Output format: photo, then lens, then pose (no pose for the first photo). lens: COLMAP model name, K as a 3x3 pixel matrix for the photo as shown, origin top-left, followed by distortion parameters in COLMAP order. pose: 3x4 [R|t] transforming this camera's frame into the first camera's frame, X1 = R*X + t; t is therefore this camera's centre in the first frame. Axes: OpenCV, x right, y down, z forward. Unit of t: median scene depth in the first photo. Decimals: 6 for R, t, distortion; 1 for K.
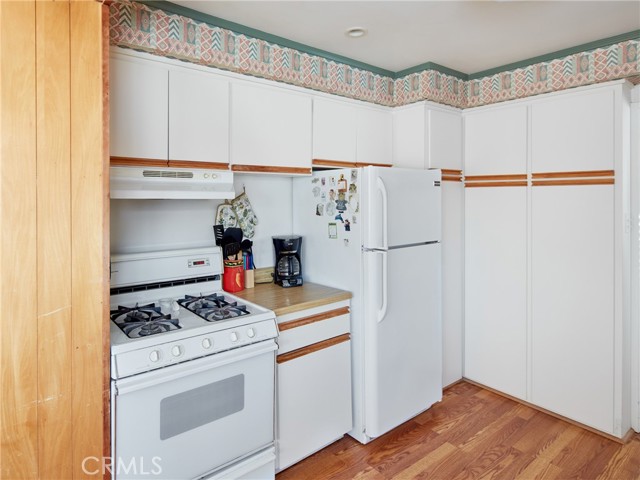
lens RADIAL K [[375.9, 0, 317.8], [0, 375.9, 204.3], [0, 0, 1]] dist [0.000829, -0.000305]
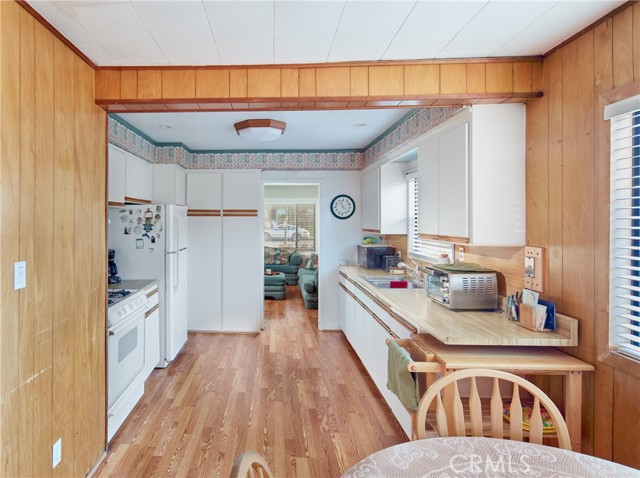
lens RADIAL K [[376.0, 0, 319.3], [0, 376.0, 223.3], [0, 0, 1]] dist [-0.004037, -0.001070]
pose [[0.510189, -0.002077, 0.860060, -0.929385], [0.008300, 0.999962, -0.002509, -0.004734], [-0.860022, 0.008419, 0.510188, -0.441677]]
